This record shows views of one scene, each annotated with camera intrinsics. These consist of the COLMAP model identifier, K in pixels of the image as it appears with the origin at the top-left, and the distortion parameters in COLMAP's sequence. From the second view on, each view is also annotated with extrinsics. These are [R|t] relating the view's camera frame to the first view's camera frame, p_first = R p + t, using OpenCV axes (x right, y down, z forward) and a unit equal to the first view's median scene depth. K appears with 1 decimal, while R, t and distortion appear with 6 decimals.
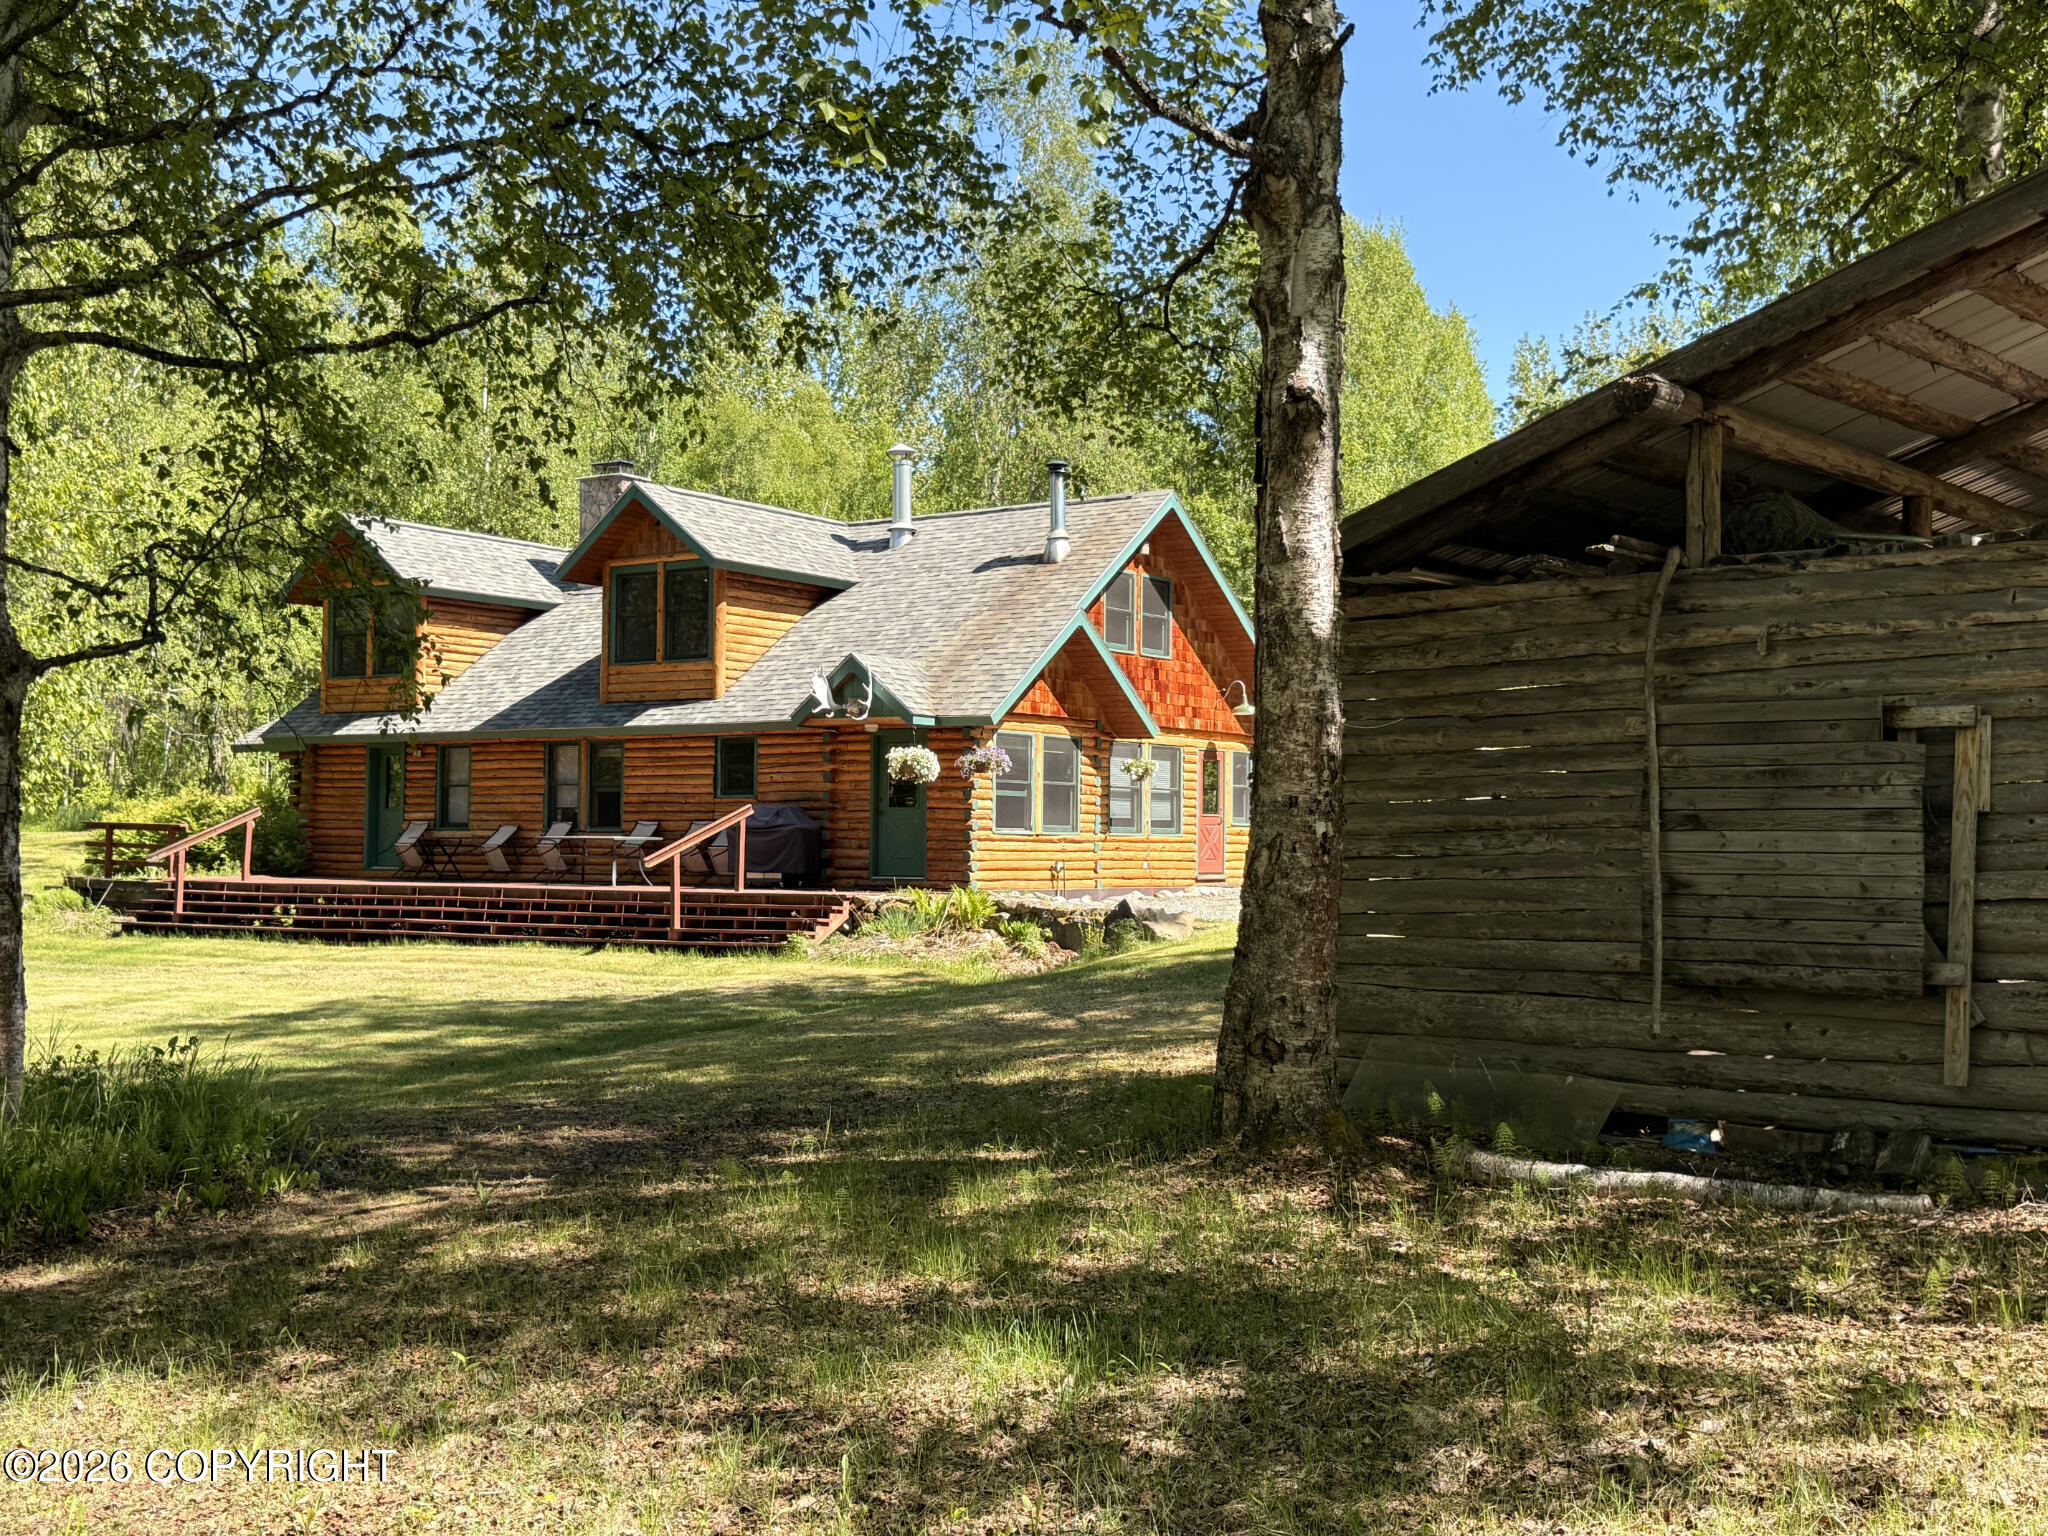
lens RADIAL K [[2228.6, 0, 1038.4], [0, 2228.6, 771.4], [0, 0, 1]] dist [0.200964, -0.480788]
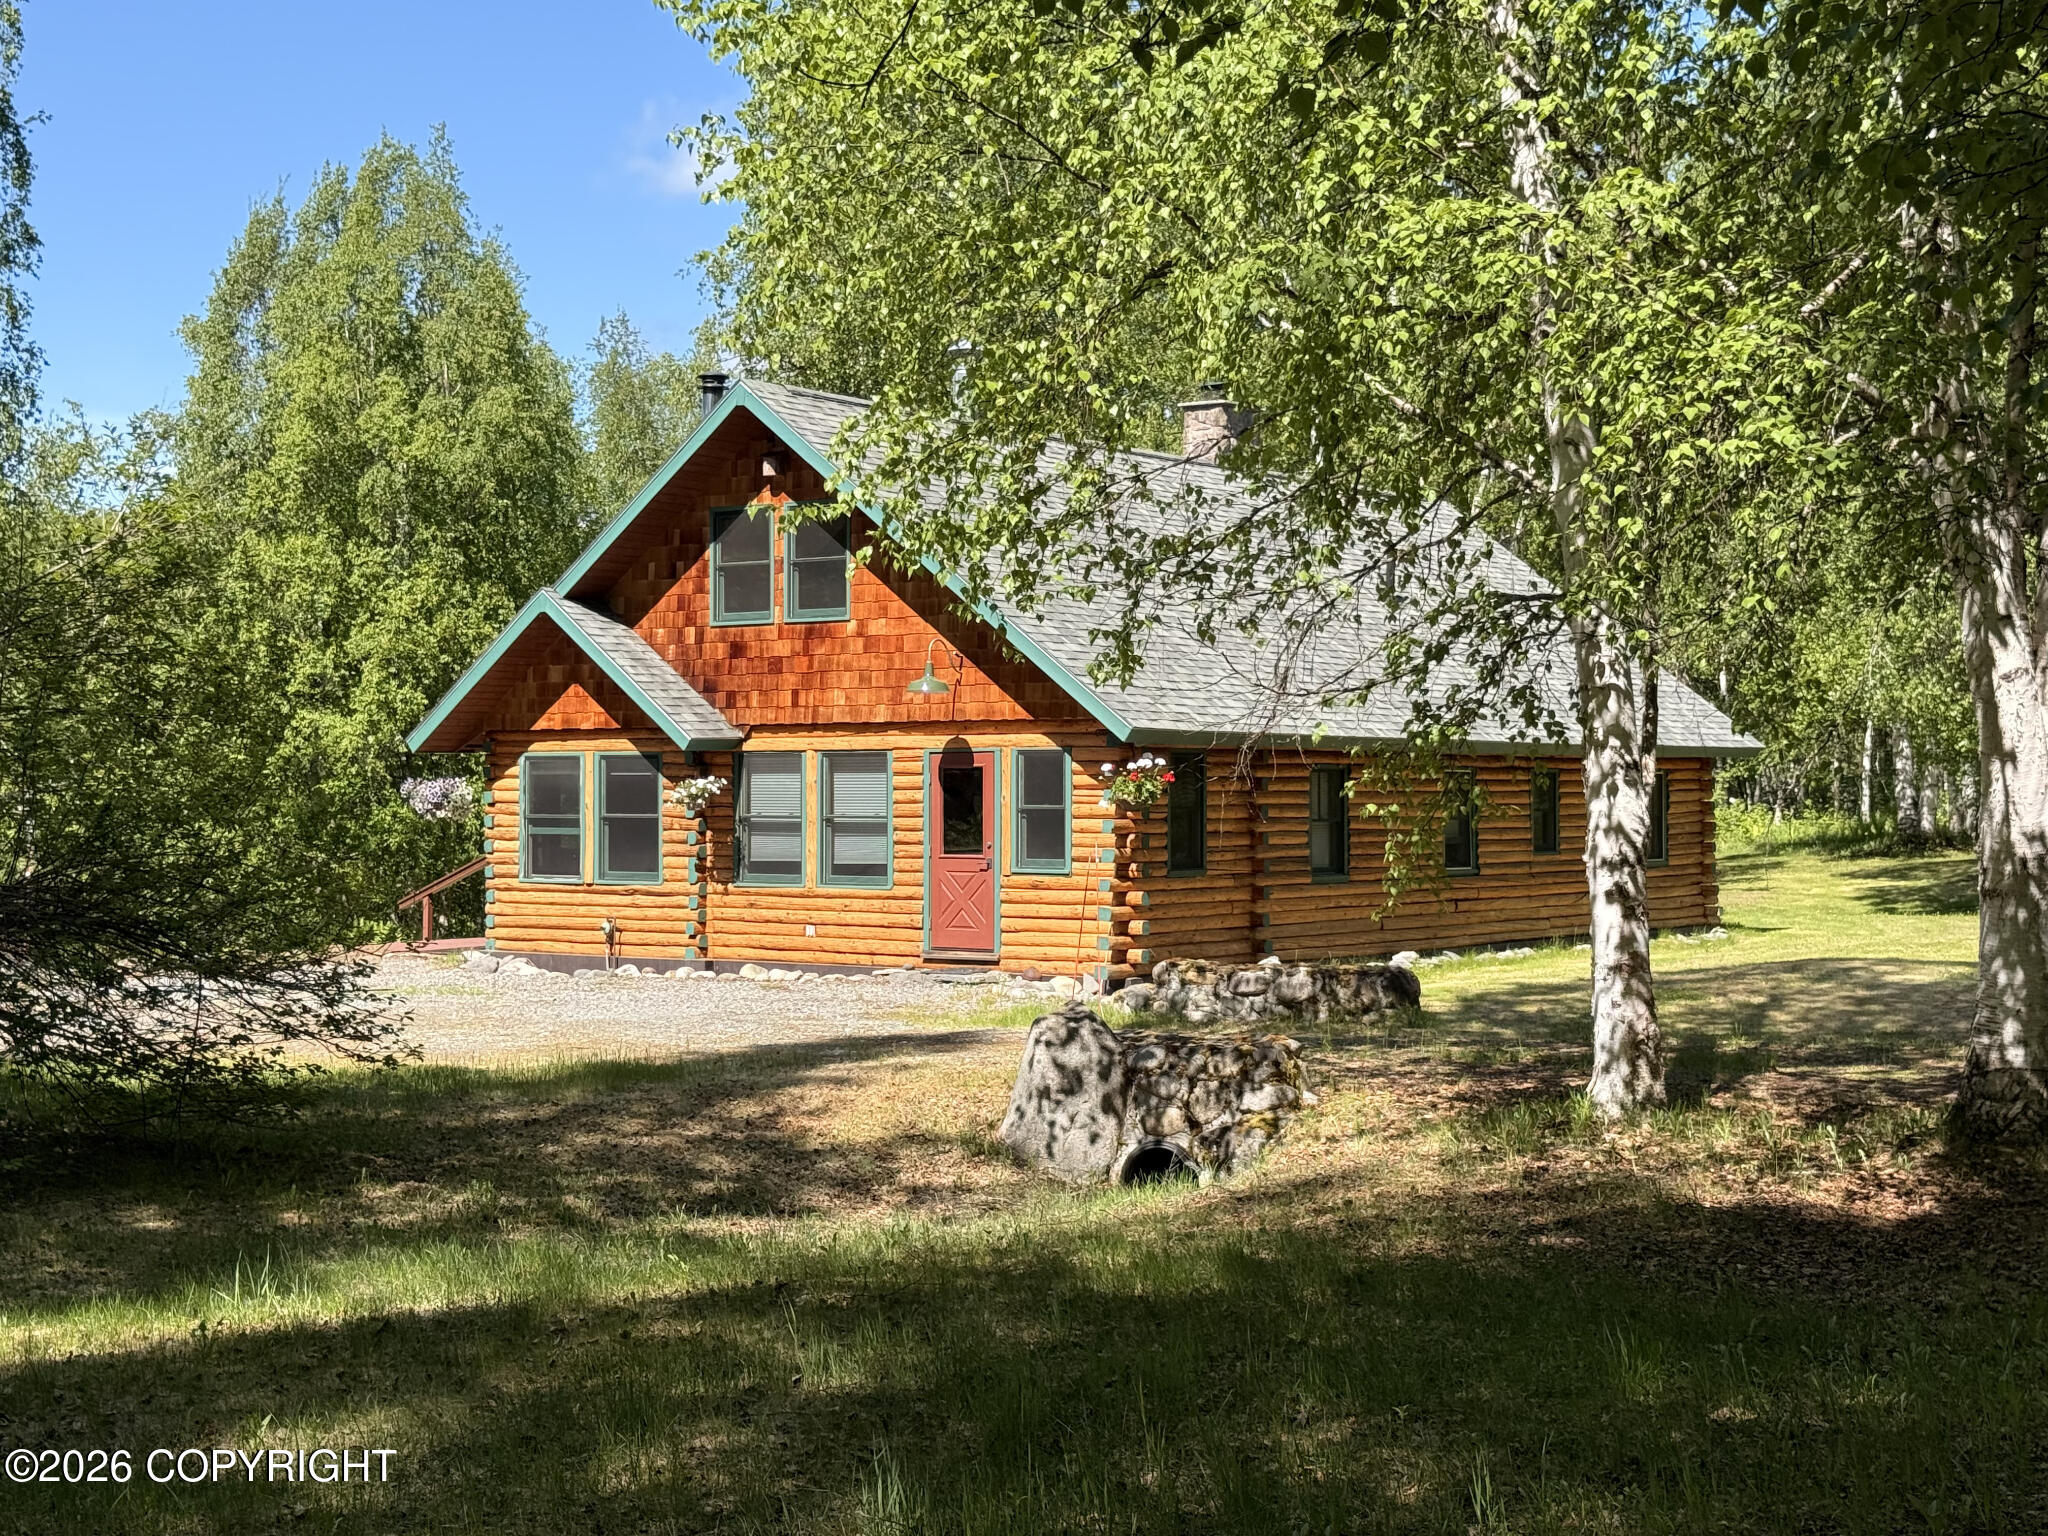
lens RADIAL K [[2860.4, 0, 1024.0], [0, 2860.4, 768.0], [0, 0, 1]] dist [-0.013305, -0.026200]
pose [[-0.017095, -0.020568, -0.999642, 0.882065], [0.034978, 0.999164, -0.021156, 0.012914], [0.999242, -0.035327, -0.016362, 1.041946]]
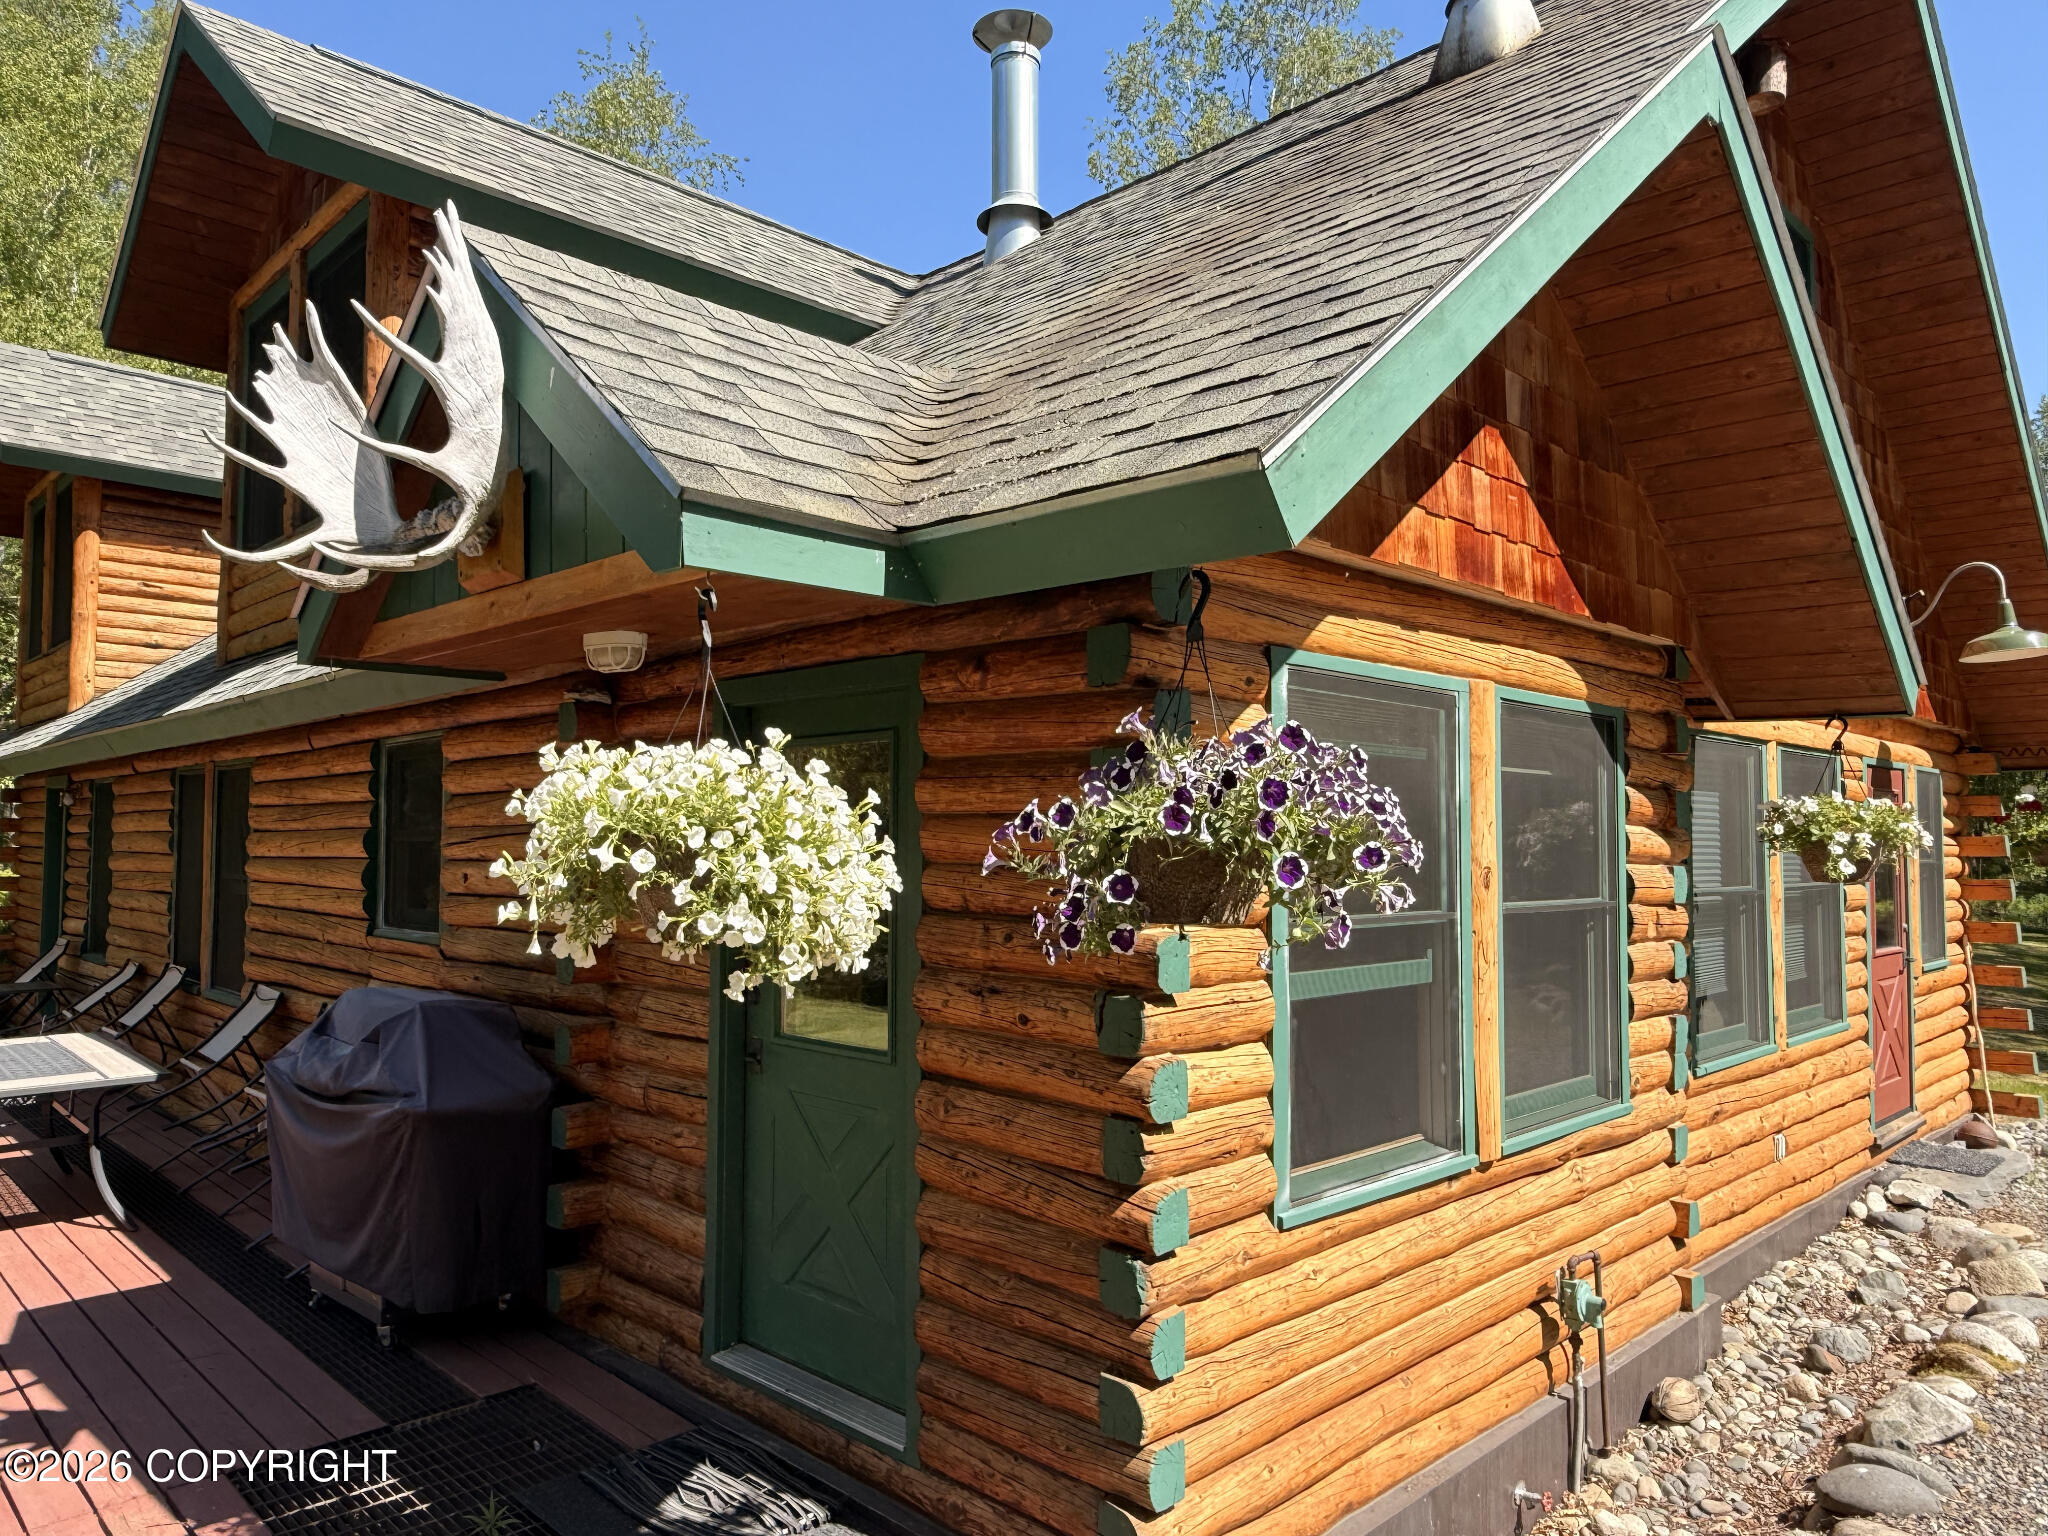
lens RADIAL K [[1361.3, 0, 1024.0], [0, 1361.3, 768.0], [0, 0, 1]] dist [-0.000574, -0.001048]
pose [[0.983562, -0.015529, -0.179899, -0.017597], [0.011628, 0.999674, -0.022722, -0.005858], [0.180193, 0.020257, 0.983423, 0.770004]]
